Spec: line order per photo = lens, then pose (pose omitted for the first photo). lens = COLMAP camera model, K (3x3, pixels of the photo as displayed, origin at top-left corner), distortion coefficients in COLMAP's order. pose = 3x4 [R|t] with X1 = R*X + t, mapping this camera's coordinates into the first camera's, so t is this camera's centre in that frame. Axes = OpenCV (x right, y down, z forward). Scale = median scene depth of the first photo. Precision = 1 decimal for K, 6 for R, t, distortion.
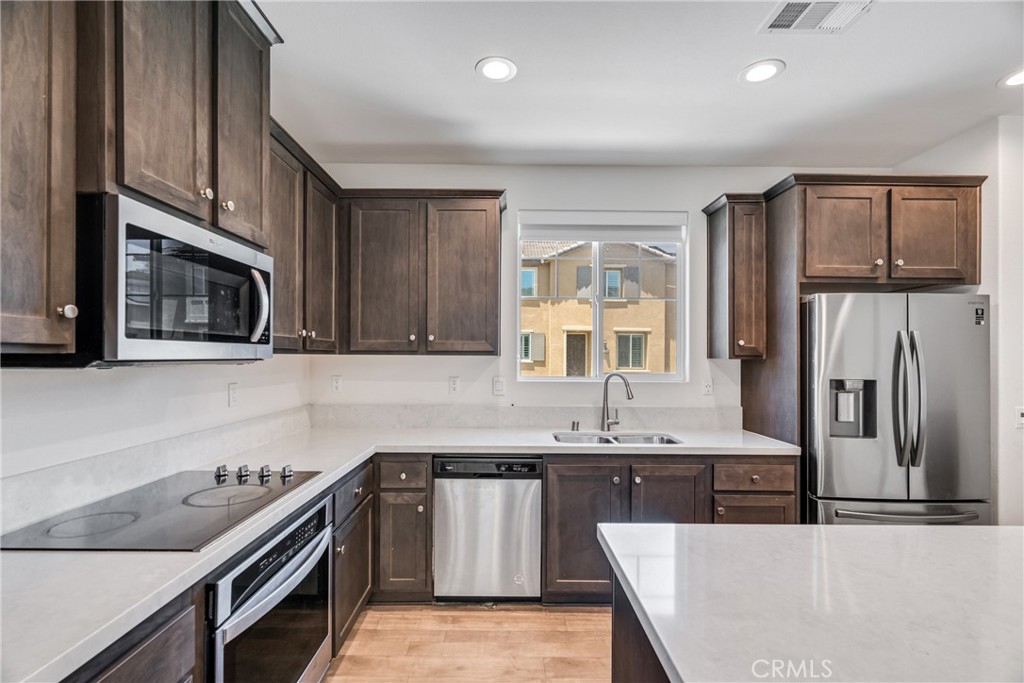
lens RADIAL K [[464.3, 0, 511.2], [0, 464.3, 351.3], [0, 0, 1]] dist [-0.004504, 0.001638]
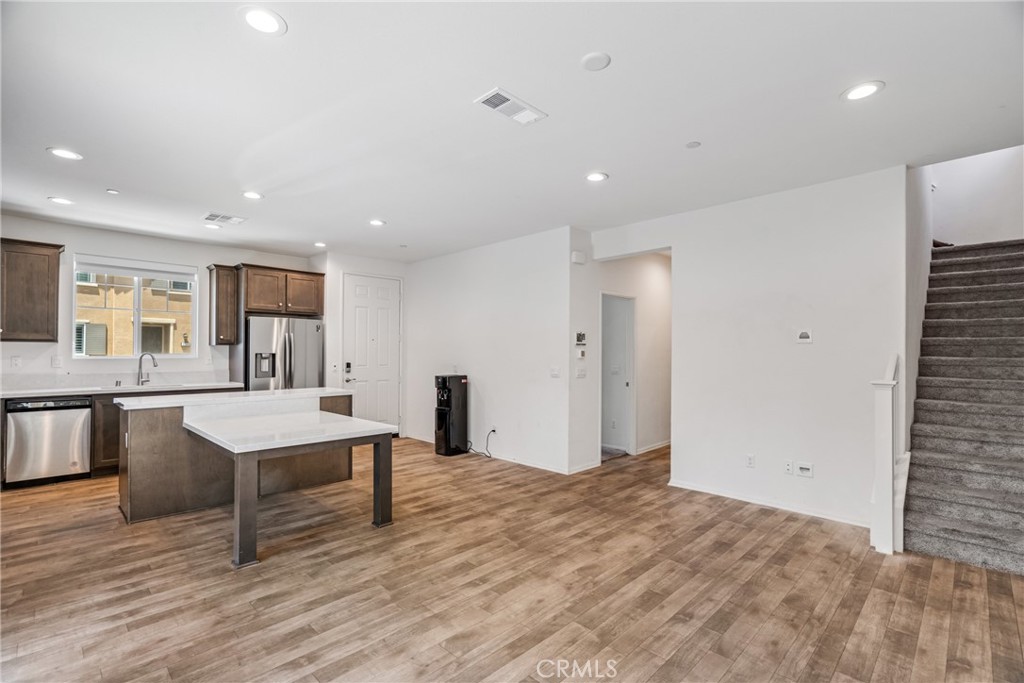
lens RADIAL K [[464.3, 0, 506.9], [0, 464.3, 344.2], [0, 0, 1]] dist [-0.004504, 0.001638]
pose [[0.711345, 0.005945, 0.702818, -0.053748], [-0.003195, 0.999981, -0.005226, 0.021053], [-0.702836, 0.001472, 0.711350, -1.470861]]
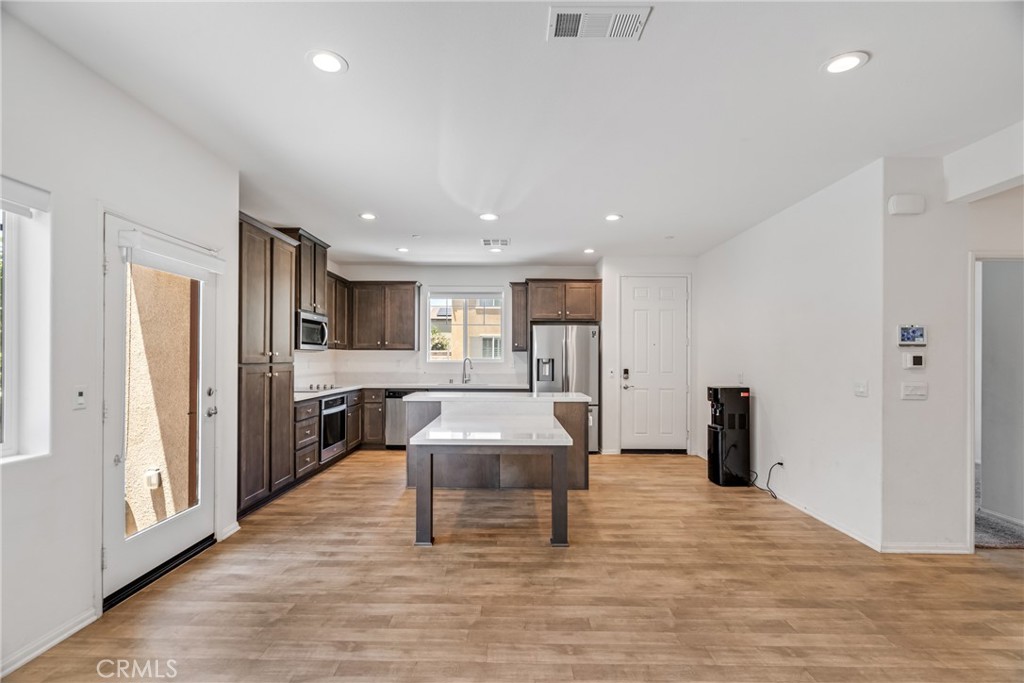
lens RADIAL K [[464.3, 0, 510.3], [0, 464.3, 350.9], [0, 0, 1]] dist [-0.004504, 0.001638]
pose [[0.999945, -0.003695, -0.009861, 0.529686], [0.003643, 0.999980, -0.005245, 0.028315], [0.009880, 0.005209, 0.999938, -1.502515]]
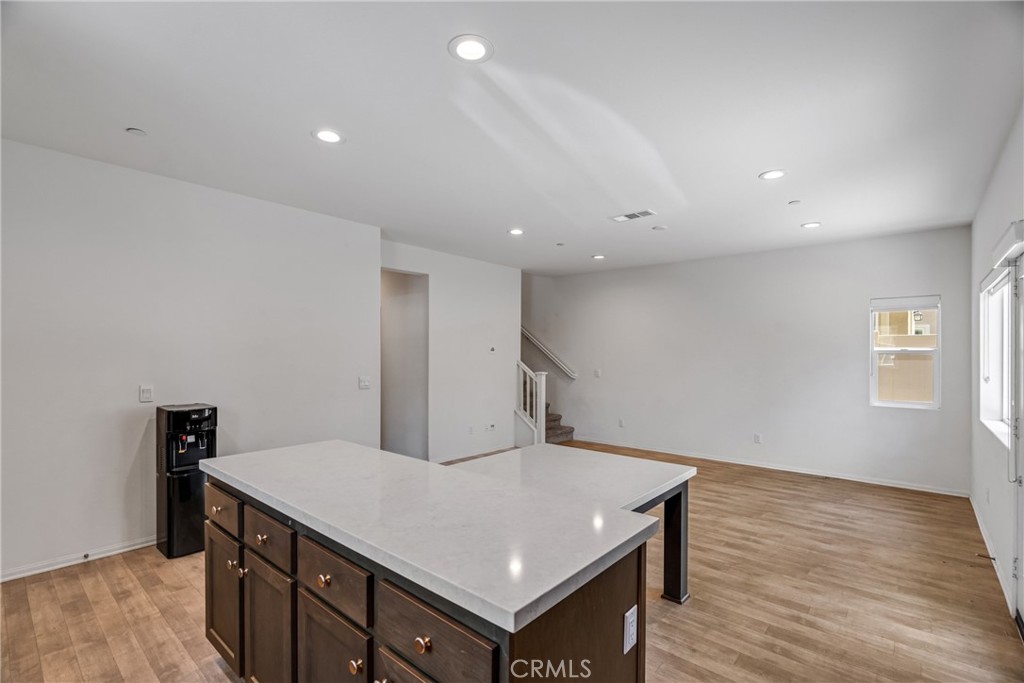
lens RADIAL K [[464.3, 0, 509.8], [0, 464.3, 359.5], [0, 0, 1]] dist [-0.004504, 0.001638]
pose [[-0.747489, -0.020749, 0.663950, -0.115307], [-0.017804, 0.999779, 0.011201, 0.008309], [-0.664036, -0.003448, -0.747693, 0.773283]]
